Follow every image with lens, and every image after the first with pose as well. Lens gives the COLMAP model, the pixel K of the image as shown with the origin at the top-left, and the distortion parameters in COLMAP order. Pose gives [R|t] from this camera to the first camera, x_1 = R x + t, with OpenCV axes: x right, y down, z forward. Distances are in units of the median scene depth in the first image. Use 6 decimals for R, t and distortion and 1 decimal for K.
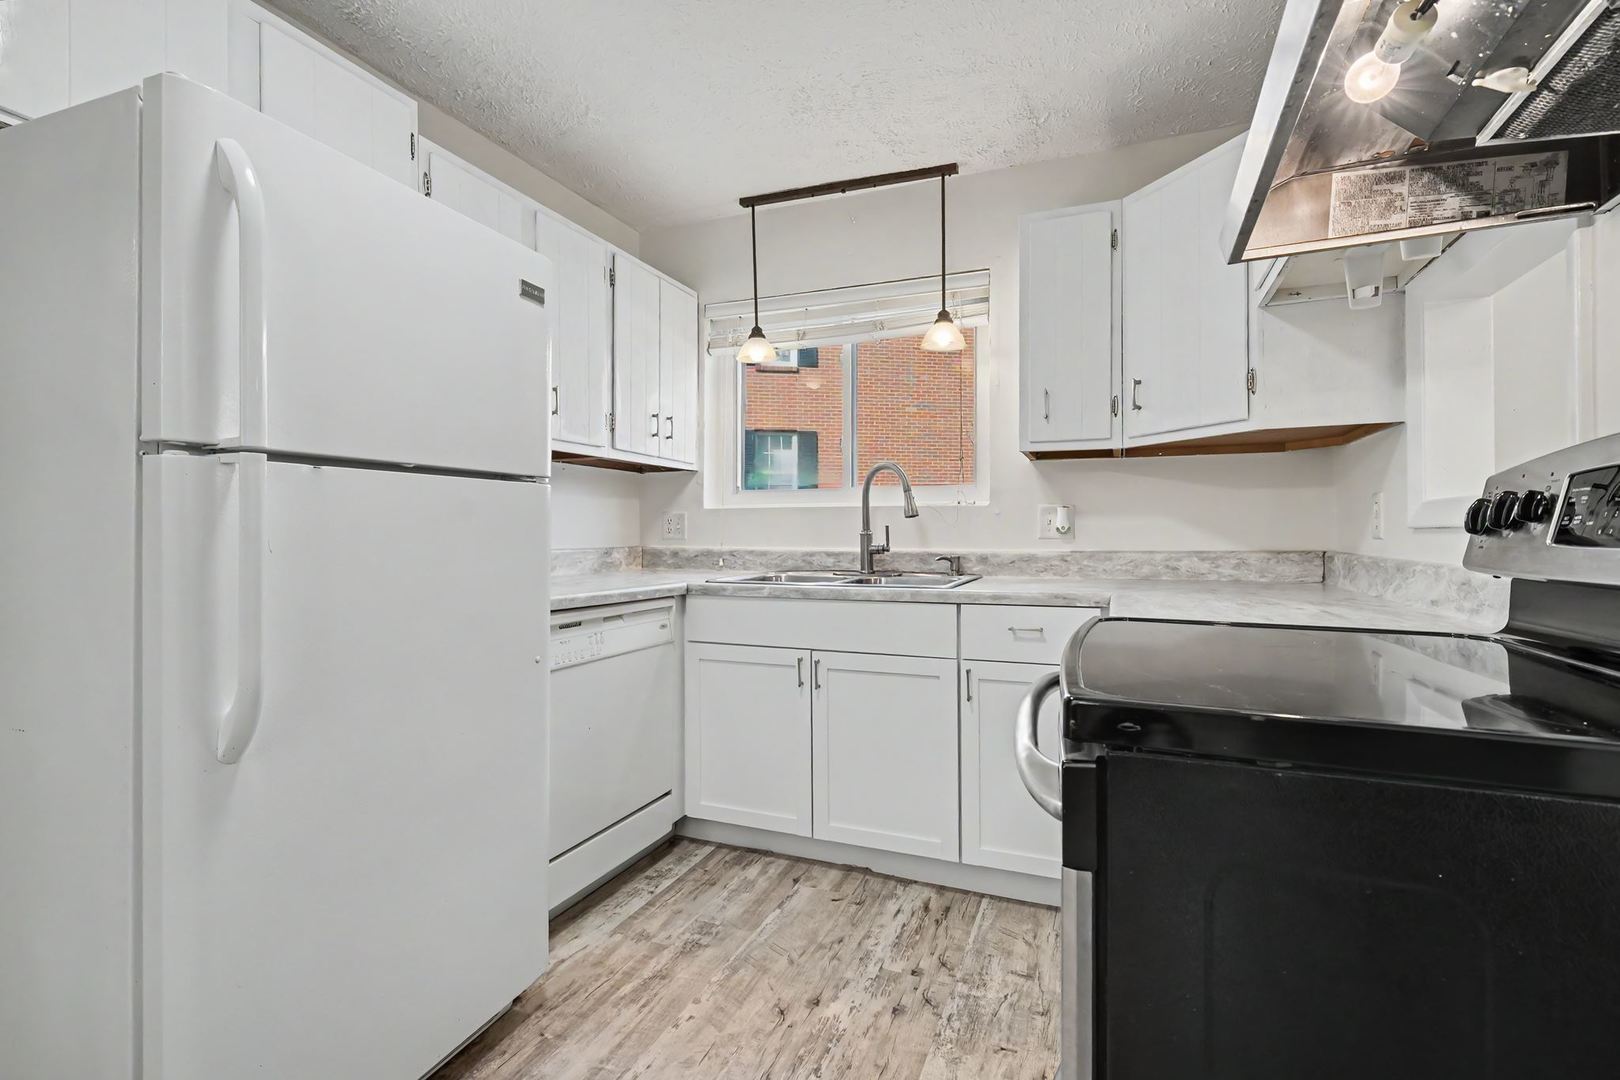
lens RADIAL K [[762.5, 0, 797.7], [0, 762.5, 534.6], [0, 0, 1]] dist [0.001442, -0.000690]
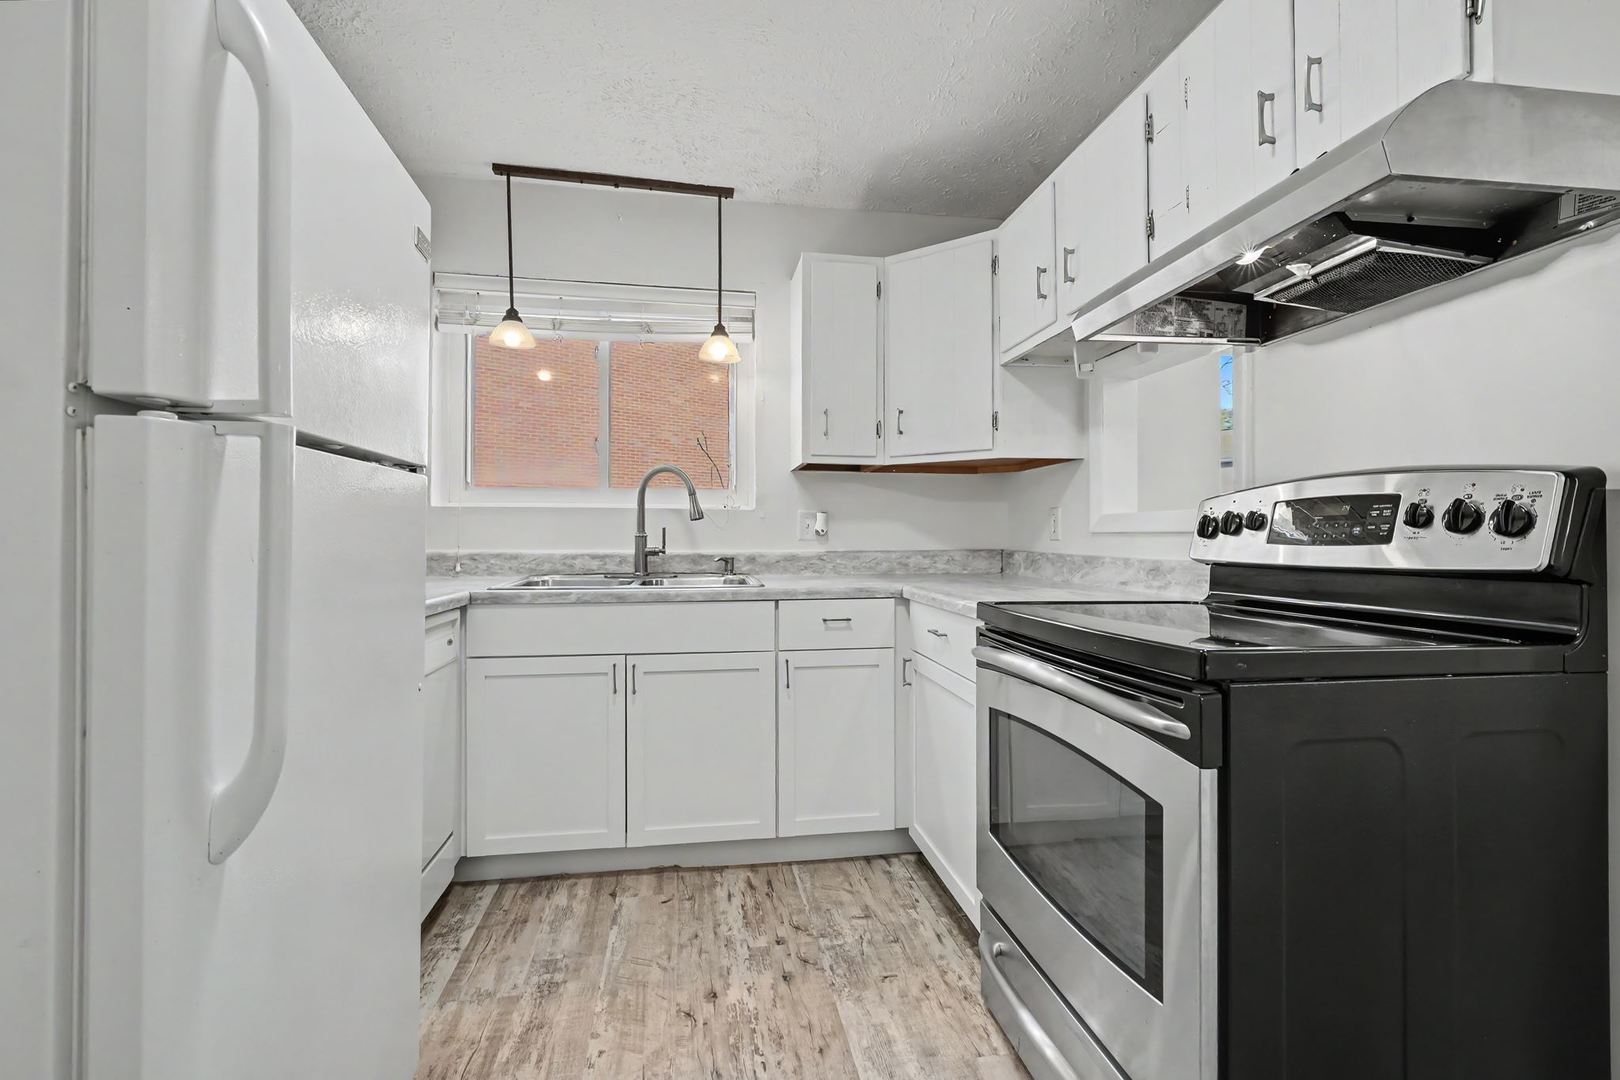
lens RADIAL K [[762.5, 0, 794.8], [0, 762.5, 535.8], [0, 0, 1]] dist [0.001442, -0.000690]
pose [[0.843776, 0.001837, 0.536693, -0.329755], [-0.001563, 0.999998, -0.000965, -0.000404], [-0.536694, -0.000025, 0.843777, 0.061273]]
